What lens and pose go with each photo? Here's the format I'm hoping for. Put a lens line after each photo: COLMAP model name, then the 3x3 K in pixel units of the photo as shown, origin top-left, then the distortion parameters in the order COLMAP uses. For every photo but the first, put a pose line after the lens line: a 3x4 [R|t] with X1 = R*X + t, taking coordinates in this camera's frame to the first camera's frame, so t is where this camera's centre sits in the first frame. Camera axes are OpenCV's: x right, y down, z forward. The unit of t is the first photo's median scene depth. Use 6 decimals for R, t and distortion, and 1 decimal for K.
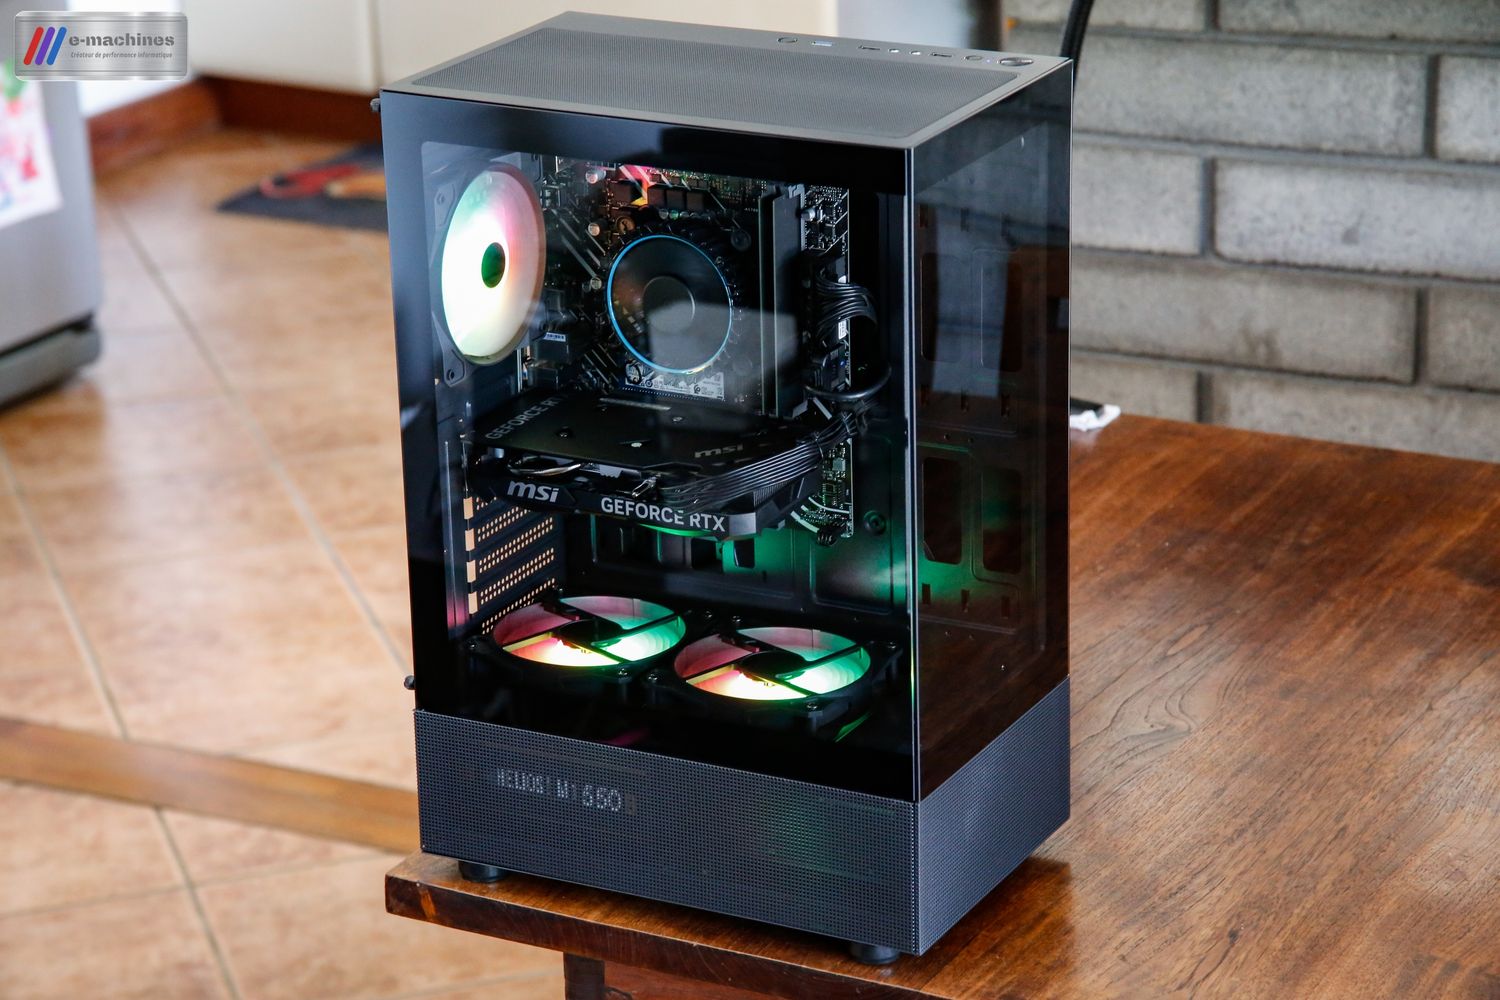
lens RADIAL K [[4200.6, 0, 750.0], [0, 4200.6, 500.0], [0, 0, 1]] dist [0.650592, 0.652287]
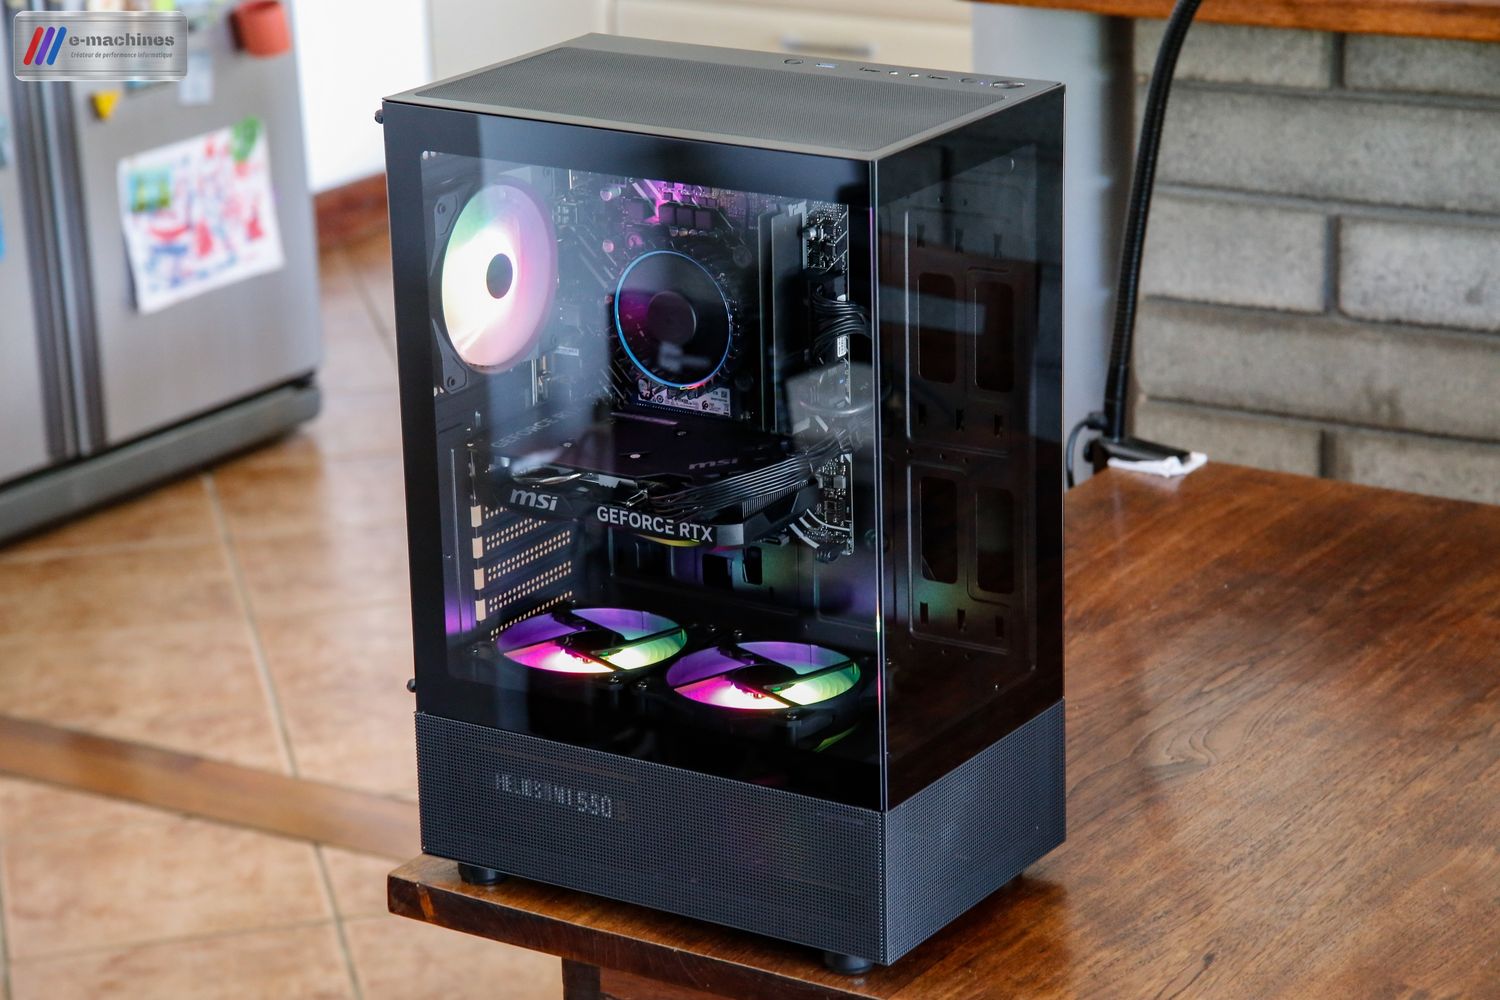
lens RADIAL K [[4200.6, 0, 750.0], [0, 4200.6, 500.0], [0, 0, 1]] dist [0.650592, 0.652287]
pose [[0.996167, 0.024864, -0.083867, 0.083379], [-0.026989, 0.999340, -0.024304, 0.020741], [0.083207, 0.026474, 0.996181, -0.009322]]
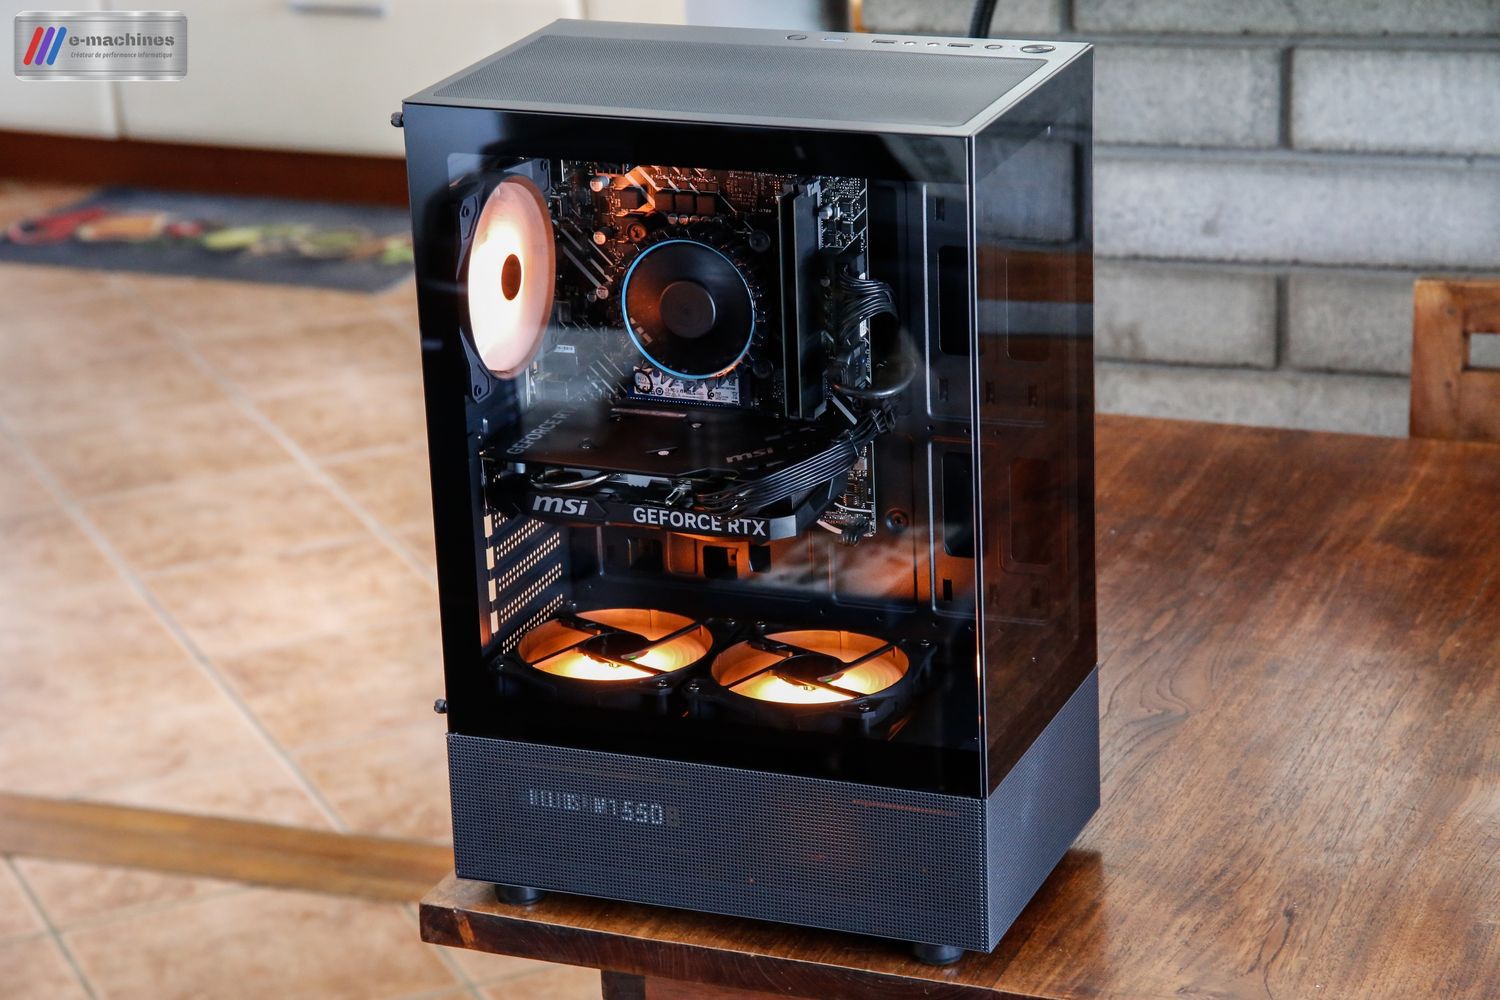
lens RADIAL K [[4003.2, 0, 750.0], [0, 4003.2, 500.0], [0, 0, 1]] dist [0.566802, 1.020128]
pose [[0.994354, -0.048738, 0.094263, -0.092993], [0.049252, 0.998782, -0.003128, 0.001802], [-0.093996, 0.007753, 0.995542, 0.059628]]
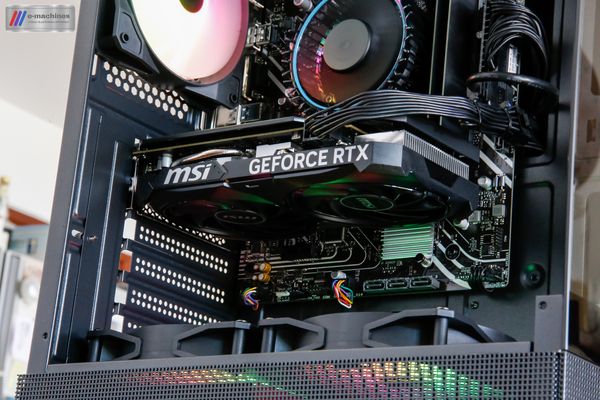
lens RADIAL K [[1601.3, 0, 300.0], [0, 1601.3, 200.0], [0, 0, 1]] dist [0.566802, 1.020128]
pose [[0.984045, 0.068723, -0.164110, 0.036811], [-0.153403, 0.794965, -0.586940, 0.216642], [0.090126, 0.602751, 0.792823, 0.682482]]
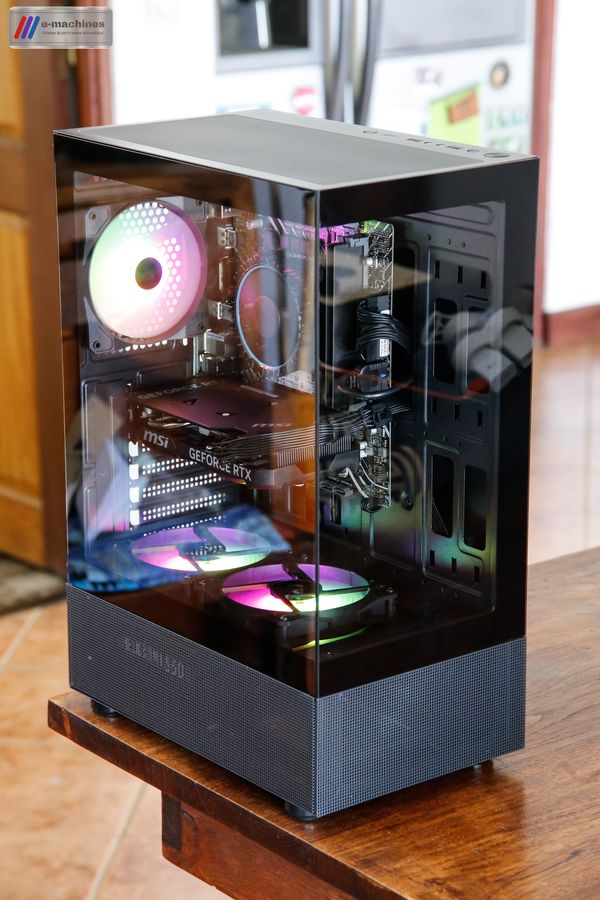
lens RADIAL K [[2401.9, 0, 300.0], [0, 2401.9, 450.0], [0, 0, 1]] dist [0.566802, 1.020128]
pose [[0.915880, 0.129872, -0.379865, 0.285988], [-0.150956, 0.988196, -0.026110, 0.014716], [0.371990, 0.081257, 0.924673, 0.274323]]
